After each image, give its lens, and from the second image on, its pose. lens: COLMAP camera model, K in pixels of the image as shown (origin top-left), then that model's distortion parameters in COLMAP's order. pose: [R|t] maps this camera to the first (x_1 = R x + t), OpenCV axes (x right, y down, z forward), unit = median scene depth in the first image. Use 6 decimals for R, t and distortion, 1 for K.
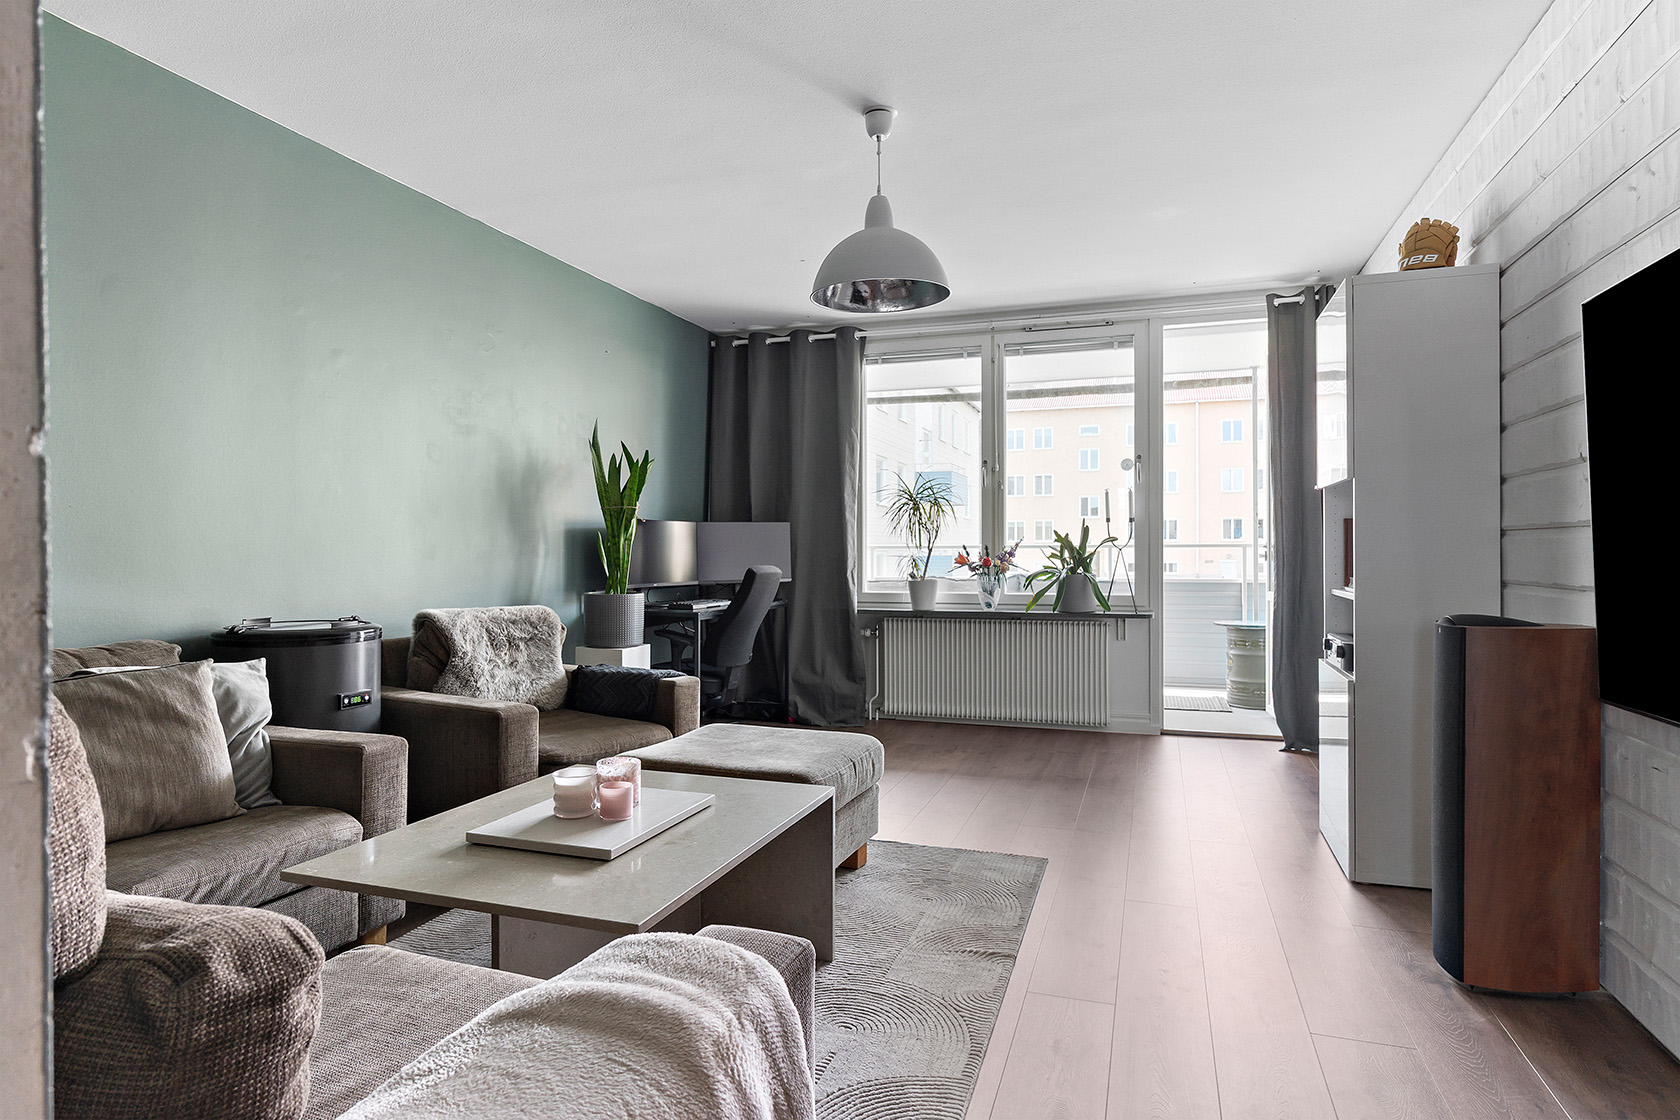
lens RADIAL K [[947.4, 0, 837.0], [0, 947.4, 556.6], [0, 0, 1]] dist [0.000688, 0.000328]
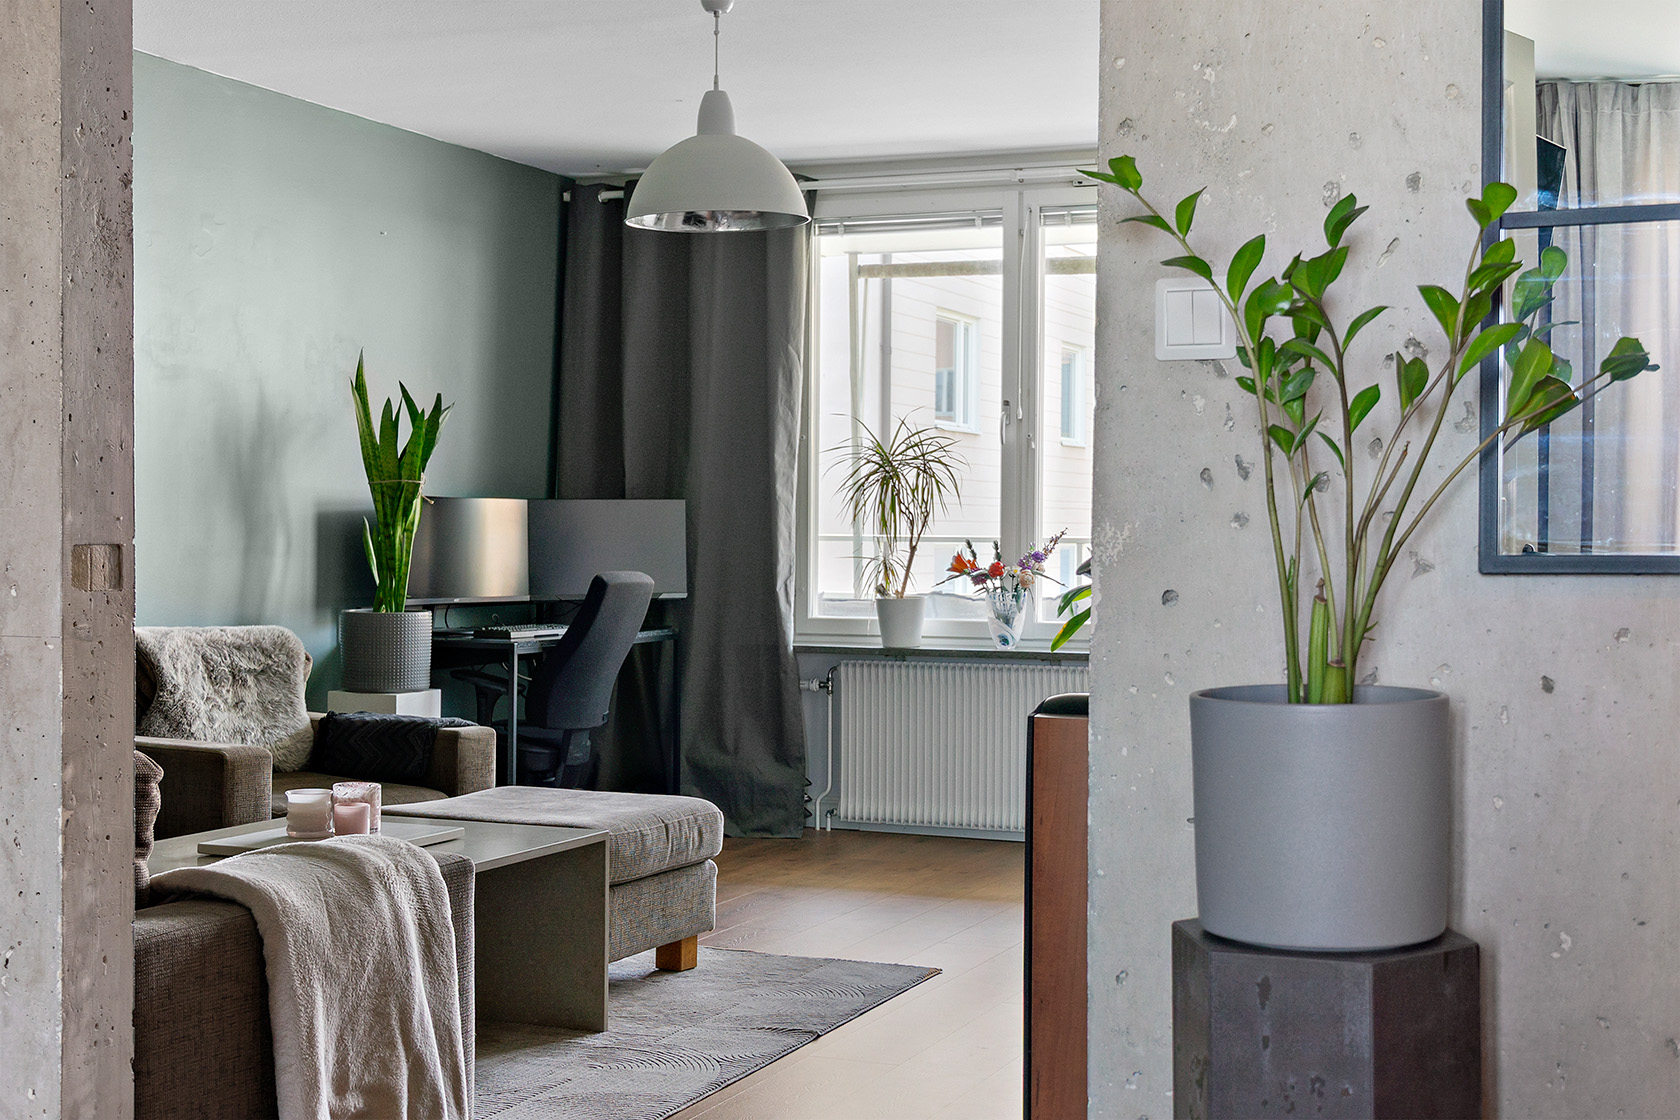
lens RADIAL K [[2302.6, 0, 840.1], [0, 2302.6, 555.9], [0, 0, 1]] dist [0.044198, 0.000000]
pose [[0.997799, 0.009504, -0.065629, 0.182098], [-0.009229, 0.999947, 0.004502, -0.010043], [0.065668, -0.003887, 0.997834, -0.574008]]
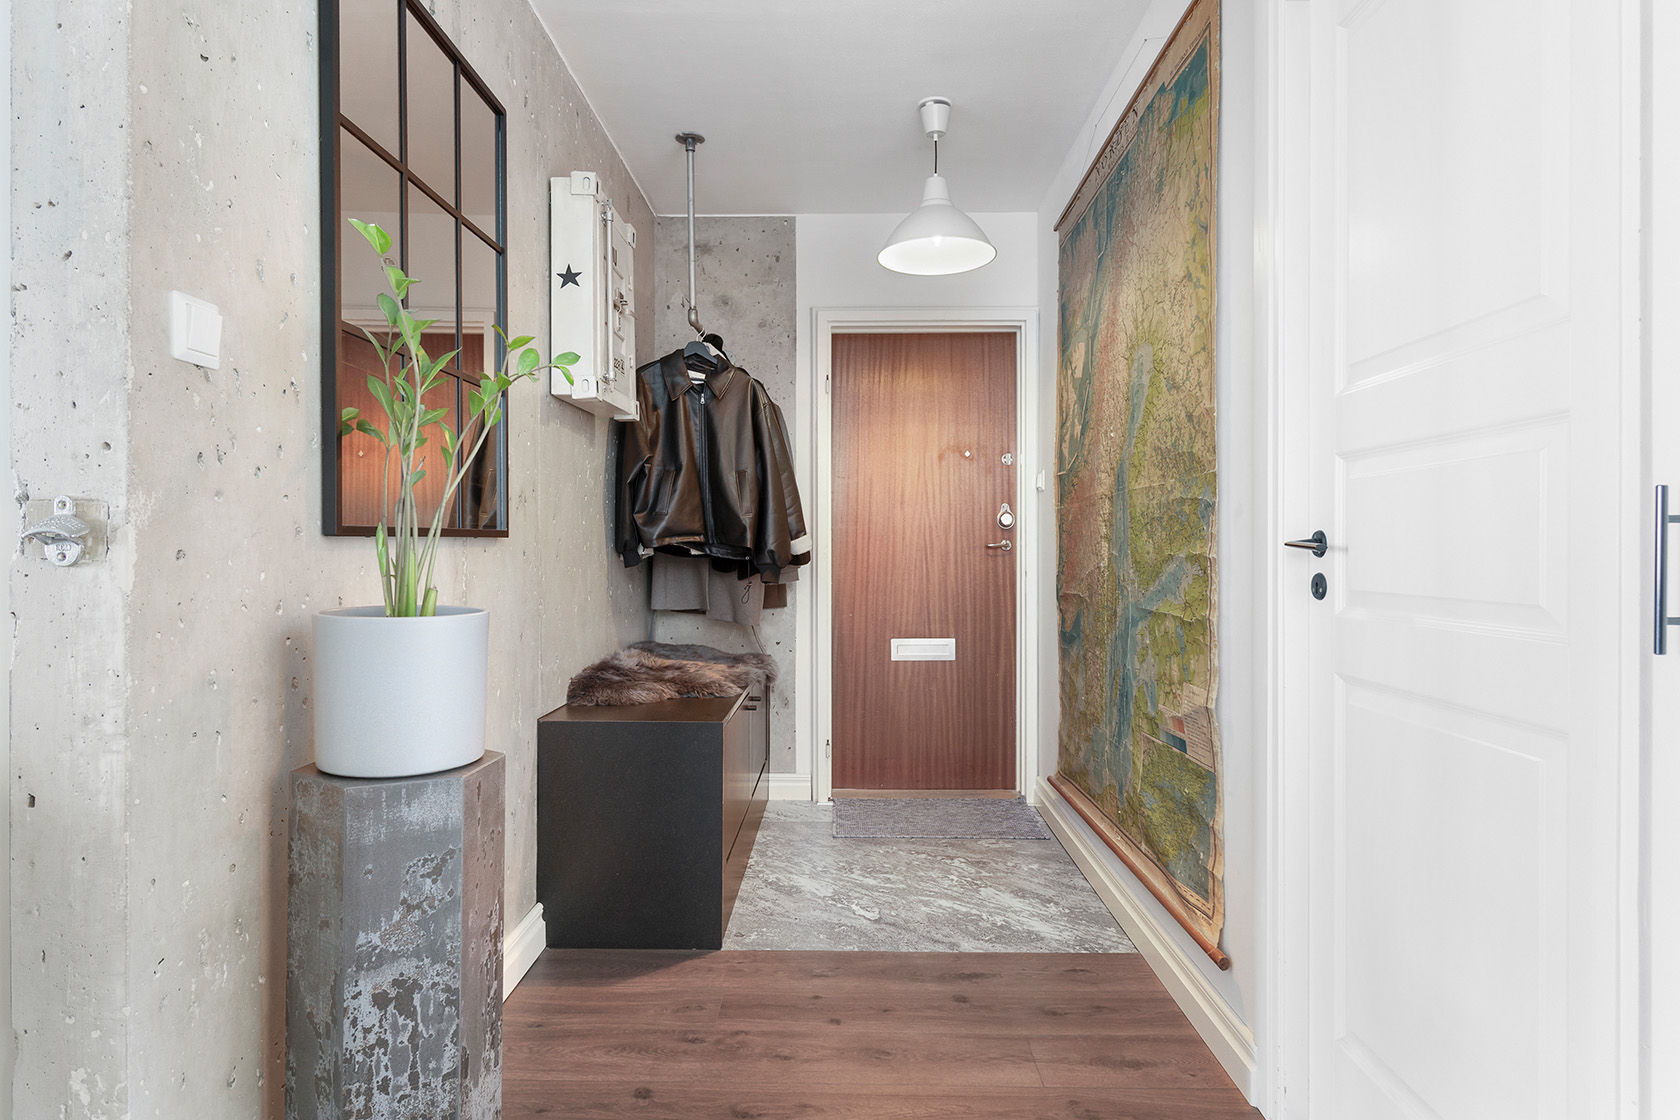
lens RADIAL K [[947.4, 0, 839.8], [0, 947.4, 555.8], [0, 0, 1]] dist [0.000688, 0.000328]
pose [[-0.314361, -0.003968, 0.949295, -0.707846], [0.008391, 0.999941, 0.006958, 0.026604], [-0.949266, 0.010153, -0.314309, 0.897271]]
